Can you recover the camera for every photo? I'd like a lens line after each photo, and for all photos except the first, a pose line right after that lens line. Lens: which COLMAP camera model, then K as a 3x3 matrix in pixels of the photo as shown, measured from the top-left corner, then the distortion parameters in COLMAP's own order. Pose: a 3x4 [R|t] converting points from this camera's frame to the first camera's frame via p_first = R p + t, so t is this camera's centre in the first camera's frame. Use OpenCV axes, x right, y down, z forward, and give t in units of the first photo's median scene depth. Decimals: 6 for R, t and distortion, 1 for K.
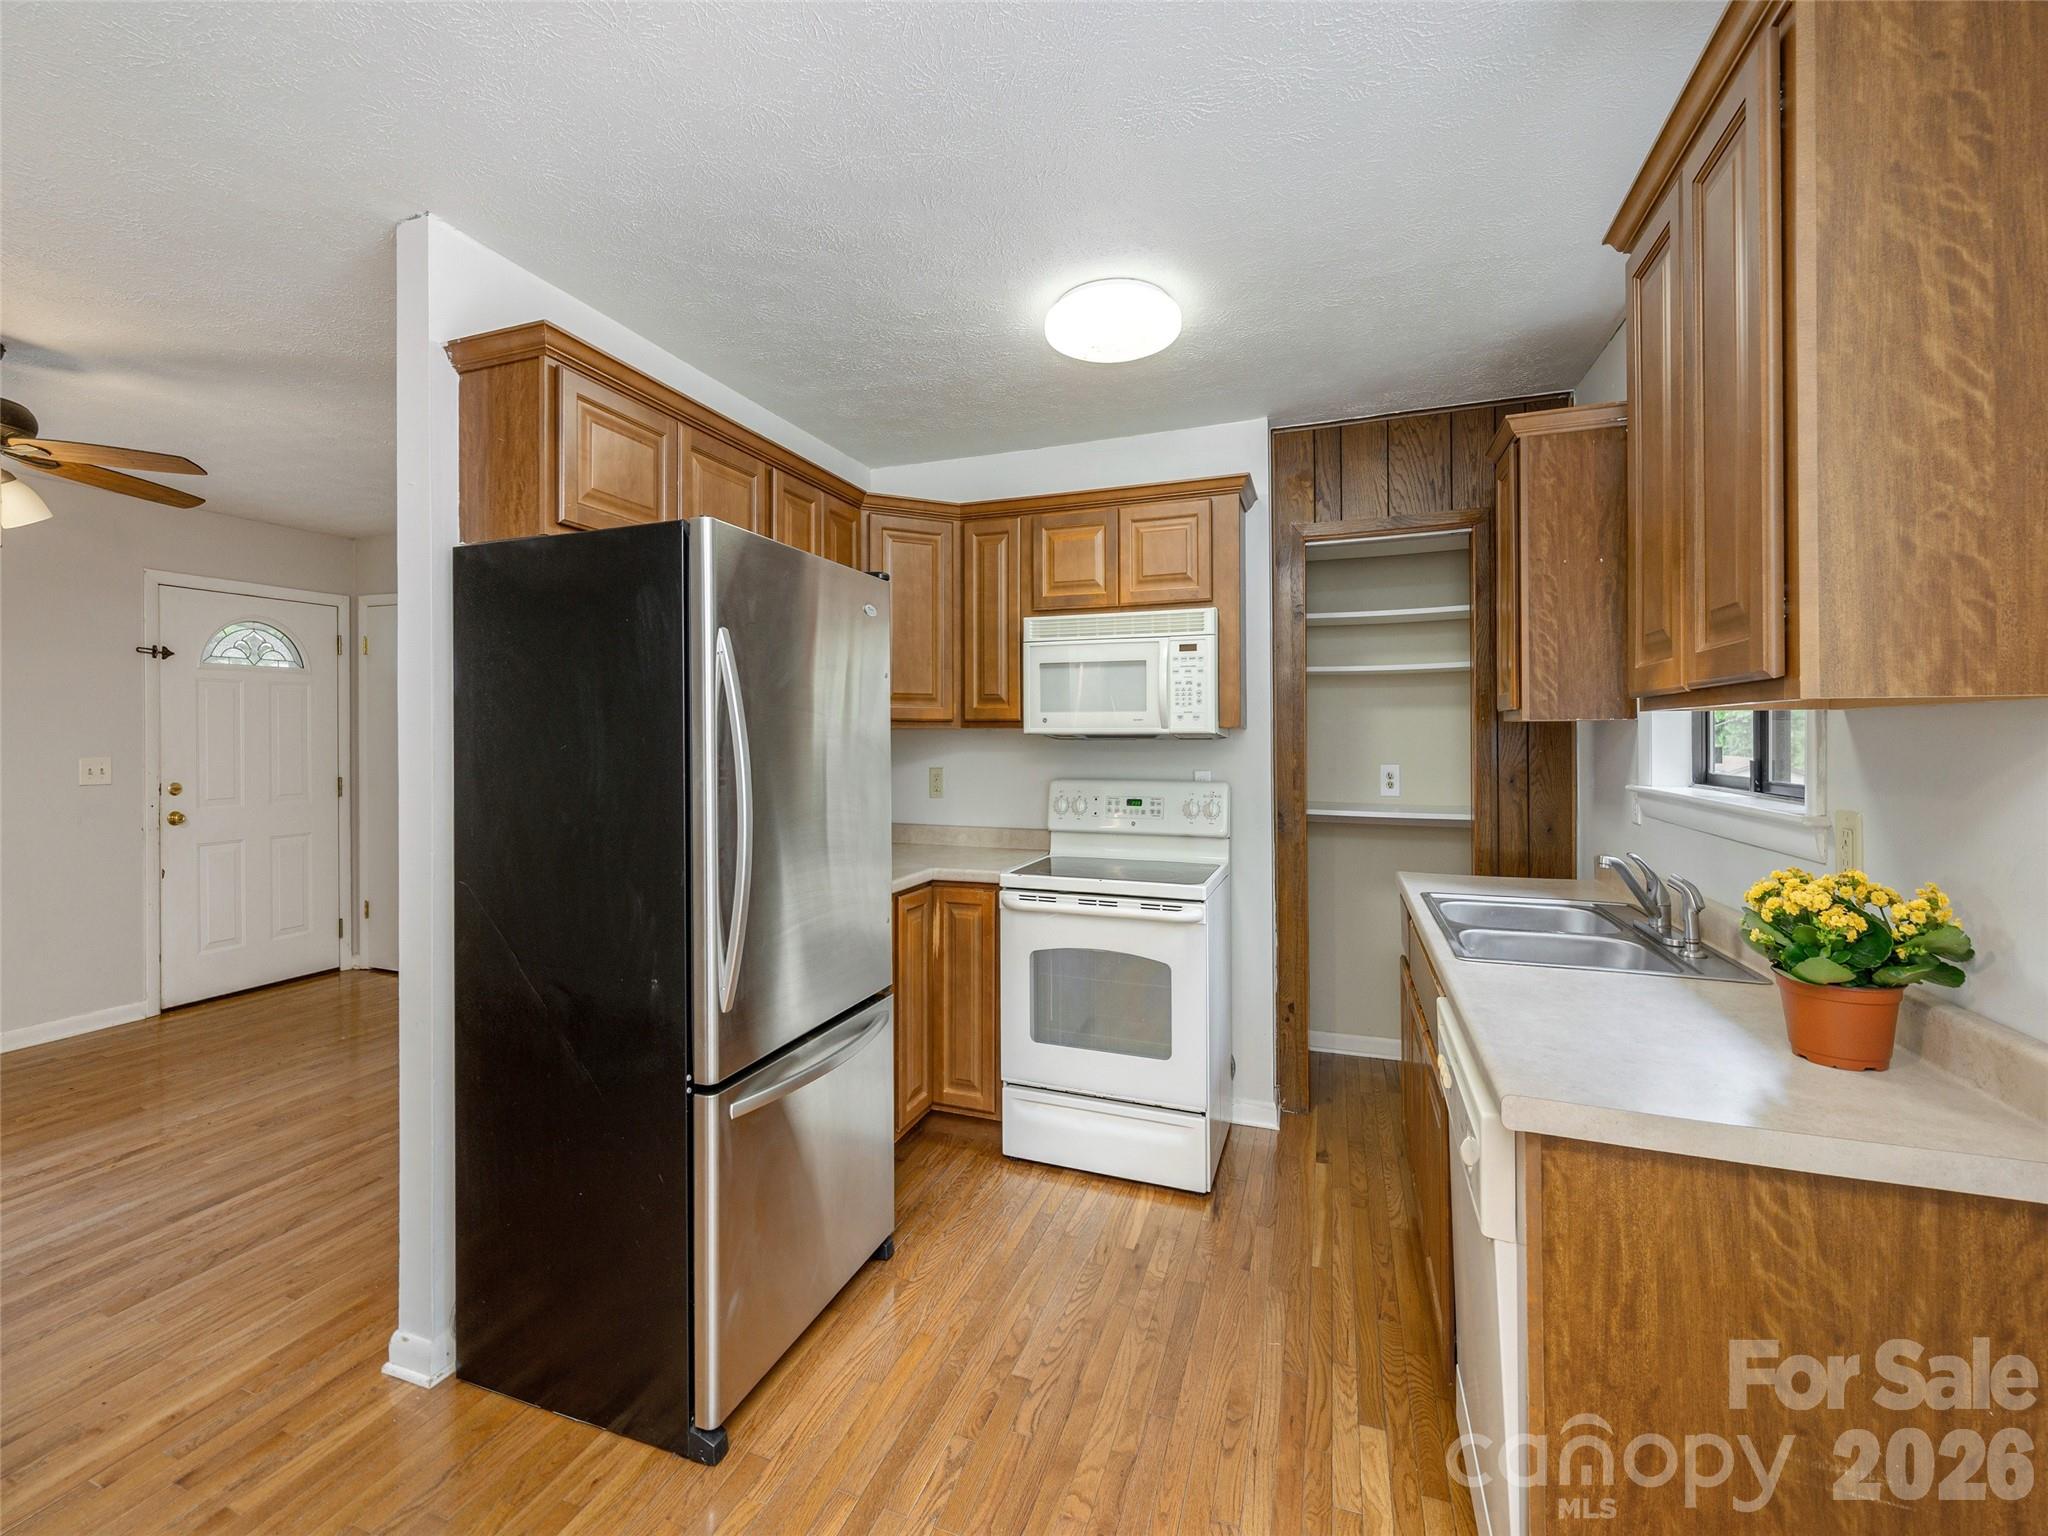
lens RADIAL K [[826.7, 0, 1038.8], [0, 826.7, 732.8], [0, 0, 1]] dist [0.005107, -0.000088]
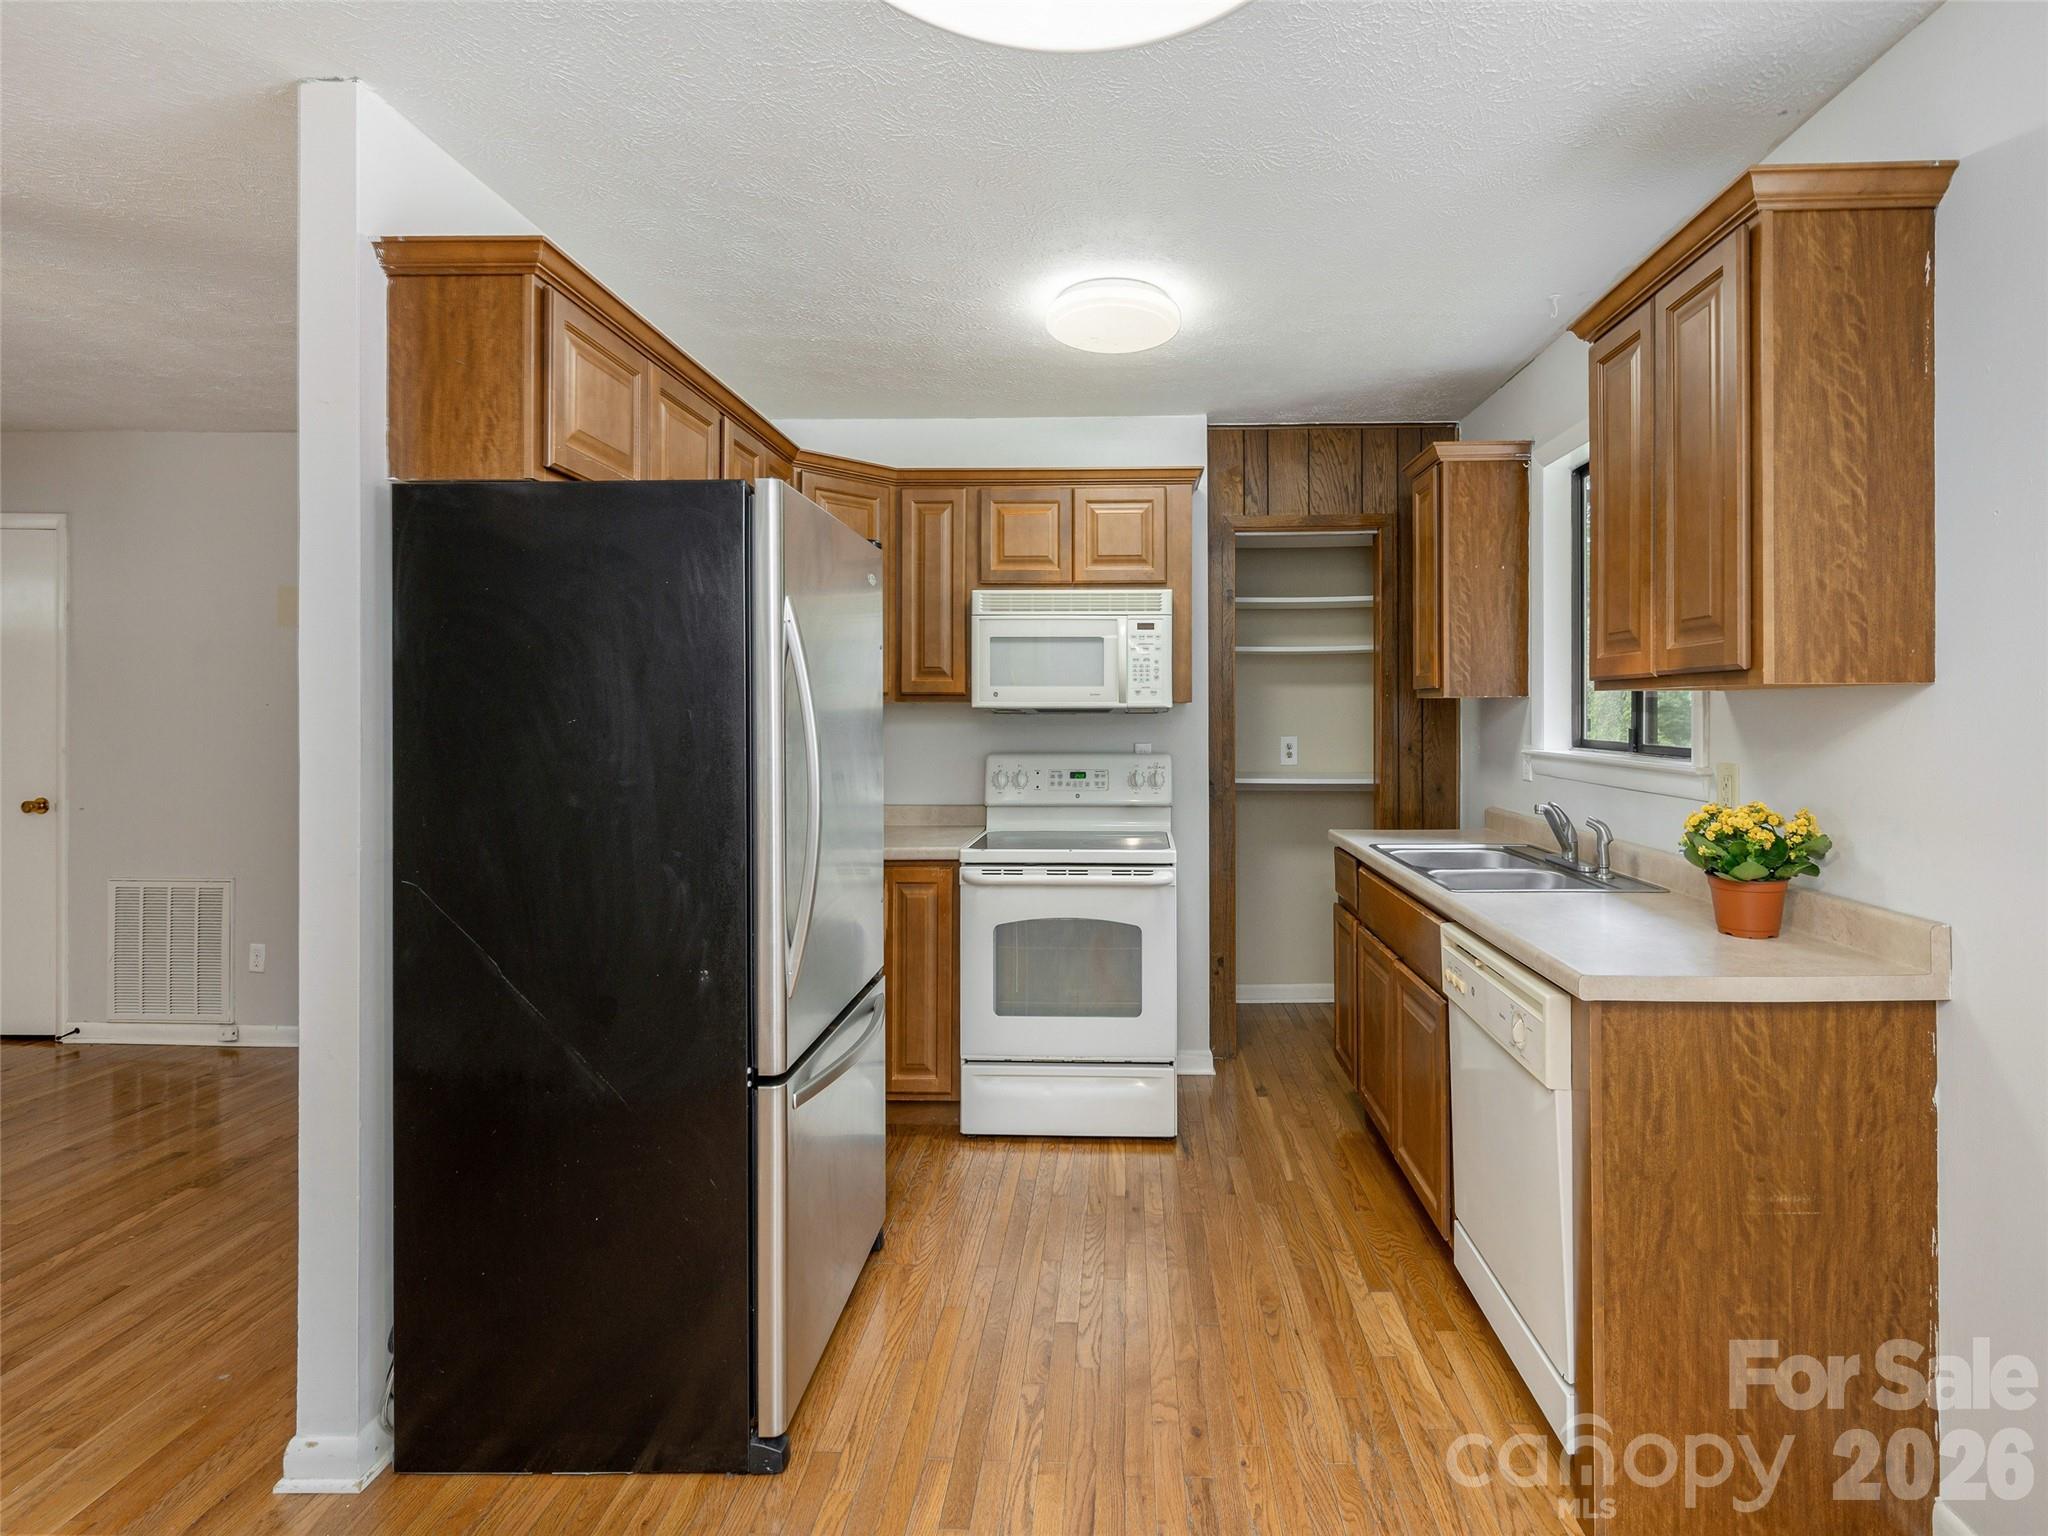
lens RADIAL K [[875.2, 0, 1083.5], [0, 875.2, 707.7], [0, 0, 1]] dist [0.006273, -0.000929]
pose [[0.954818, 0.002054, 0.297185, -0.303800], [-0.001954, 0.999998, -0.000632, 0.002207], [-0.297185, 0.000023, 0.954820, -0.057934]]
